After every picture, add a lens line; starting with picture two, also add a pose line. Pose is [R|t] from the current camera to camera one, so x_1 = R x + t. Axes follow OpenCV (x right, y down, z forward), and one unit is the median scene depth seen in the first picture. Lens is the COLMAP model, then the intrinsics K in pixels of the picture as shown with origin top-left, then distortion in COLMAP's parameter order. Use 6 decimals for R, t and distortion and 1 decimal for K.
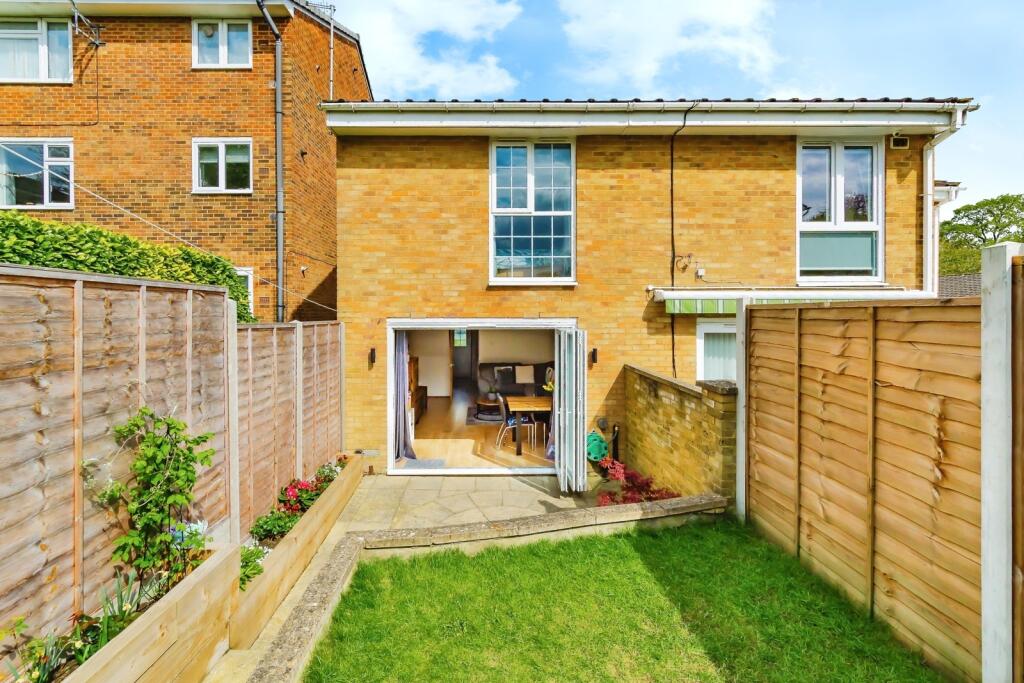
lens RADIAL K [[489.2, 0, 509.4], [0, 489.2, 320.6], [0, 0, 1]] dist [0.001108, 0.000617]
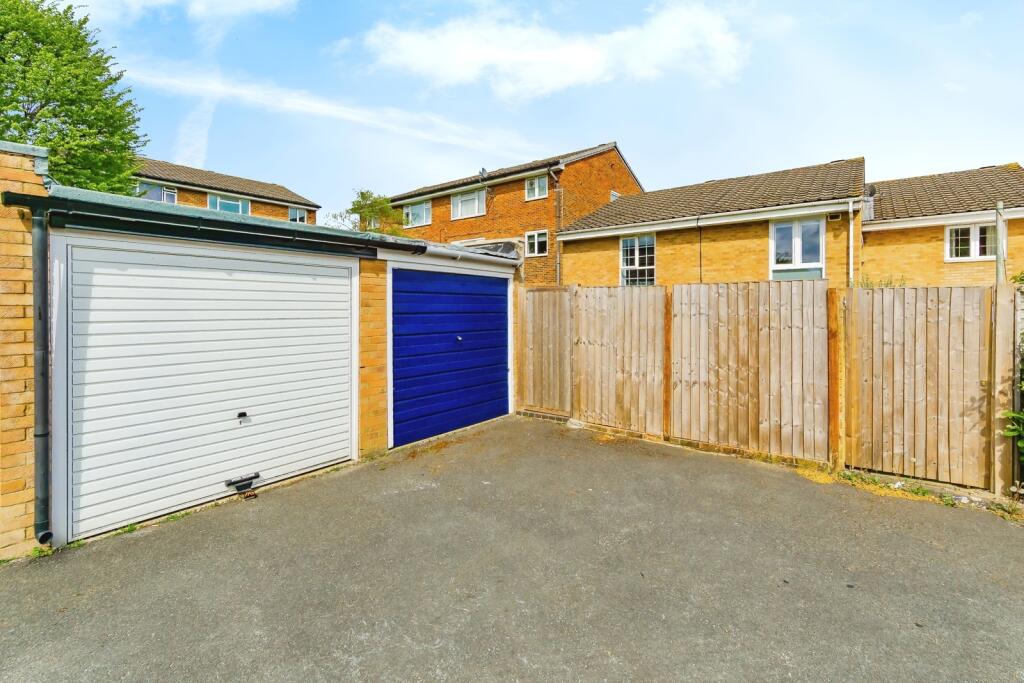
lens RADIAL K [[452.8, 0, 512.3], [0, 452.8, 312.6], [0, 0, 1]] dist [-0.000053, -0.000003]
pose [[0.782445, 0.005170, -0.622698, 0.889333], [-0.007003, 0.999975, -0.000498, -0.011184], [0.622681, 0.004751, 0.782462, -0.972221]]
